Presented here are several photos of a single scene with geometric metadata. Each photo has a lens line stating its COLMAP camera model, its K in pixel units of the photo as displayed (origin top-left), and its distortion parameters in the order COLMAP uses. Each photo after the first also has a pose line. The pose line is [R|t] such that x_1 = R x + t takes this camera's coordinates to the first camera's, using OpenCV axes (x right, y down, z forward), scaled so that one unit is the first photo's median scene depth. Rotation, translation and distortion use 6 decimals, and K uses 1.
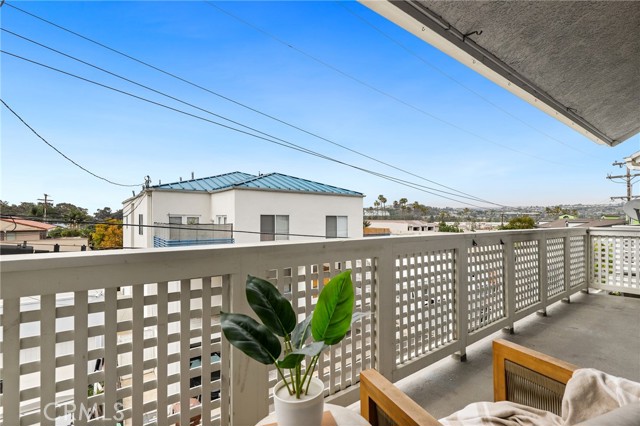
lens RADIAL K [[303.6, 0, 321.6], [0, 303.6, 230.6], [0, 0, 1]] dist [-0.002001, -0.000198]
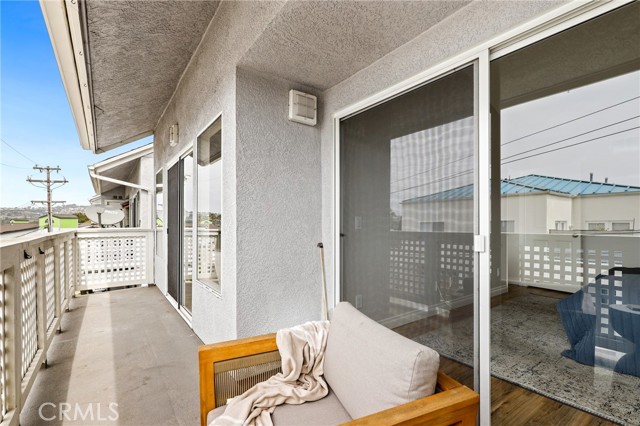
lens RADIAL K [[303.6, 0, 321.6], [0, 303.6, 230.6], [0, 0, 1]] dist [-0.002001, -0.000198]
pose [[-0.002210, -0.029734, 0.999555, -0.057567], [0.044034, 0.998585, 0.029802, -0.001969], [-0.999028, 0.044080, -0.000898, 0.105598]]
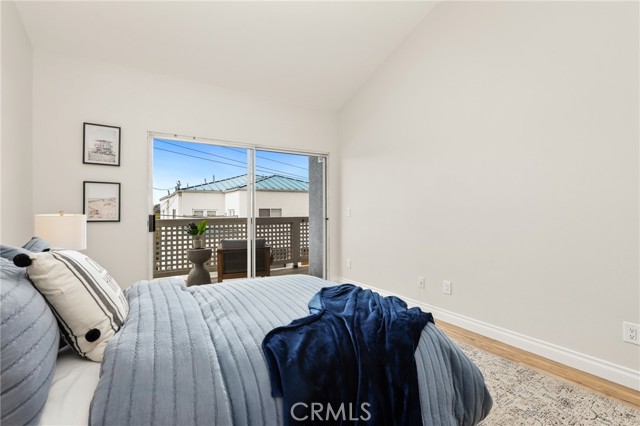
lens RADIAL K [[296.6, 0, 321.5], [0, 296.6, 218.8], [0, 0, 1]] dist [0.003015, 0.000085]
pose [[0.996603, -0.008445, -0.081926, 0.171027], [0.007347, 0.999879, -0.013683, 0.012215], [0.082031, 0.013035, 0.996545, -0.267616]]
